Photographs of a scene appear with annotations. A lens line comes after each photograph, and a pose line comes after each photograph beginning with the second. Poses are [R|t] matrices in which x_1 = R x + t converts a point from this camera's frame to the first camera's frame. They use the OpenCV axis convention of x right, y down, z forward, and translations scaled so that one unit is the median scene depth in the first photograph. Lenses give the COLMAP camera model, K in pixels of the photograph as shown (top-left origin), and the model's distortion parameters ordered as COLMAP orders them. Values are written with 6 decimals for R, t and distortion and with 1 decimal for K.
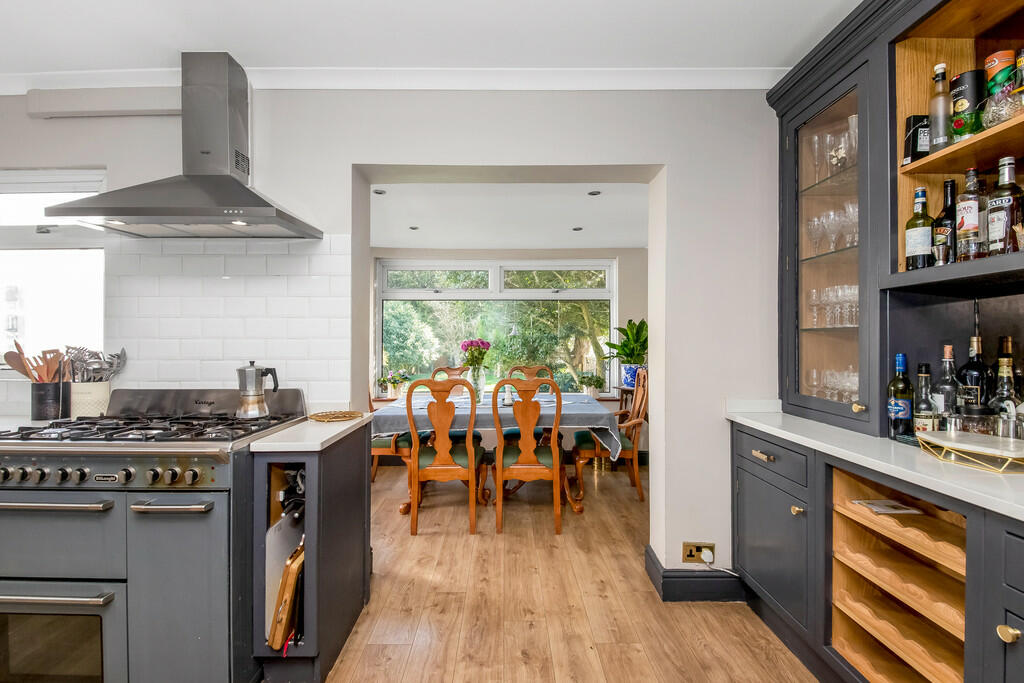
lens RADIAL K [[472.9, 0, 510.0], [0, 472.9, 343.9], [0, 0, 1]] dist [0.000034, 0.000000]
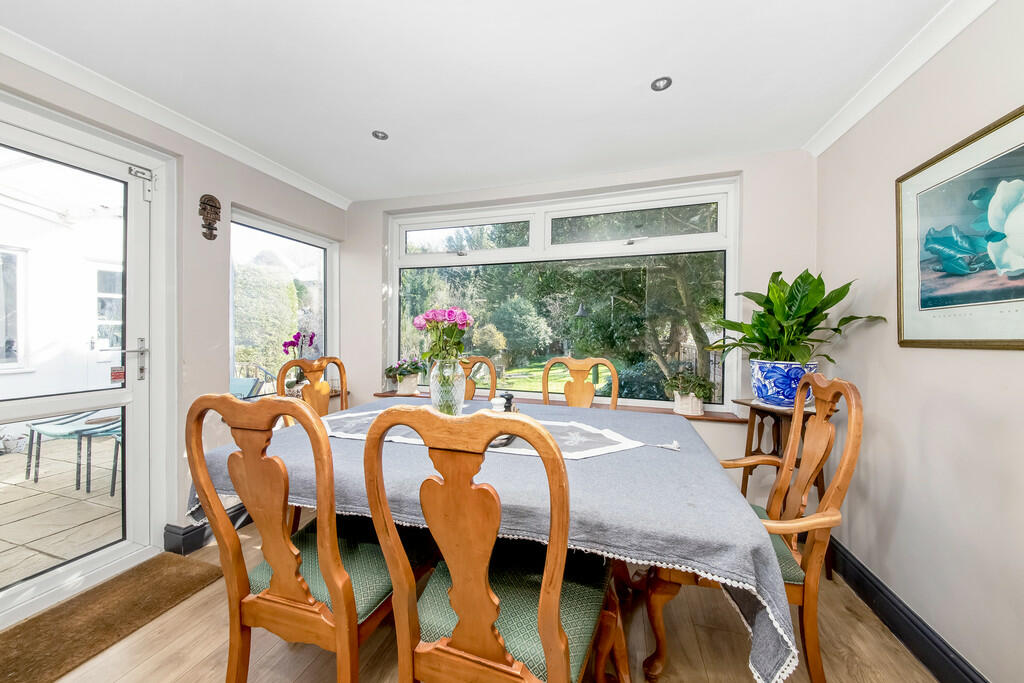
lens RADIAL K [[352.9, 0, 506.3], [0, 352.9, 335.1], [0, 0, 1]] dist [0.000542, 0.000002]
pose [[0.952259, 0.007931, -0.305189, 0.089760], [-0.006254, 0.999960, 0.006470, 0.013881], [0.305227, -0.004252, 0.952270, 0.518598]]
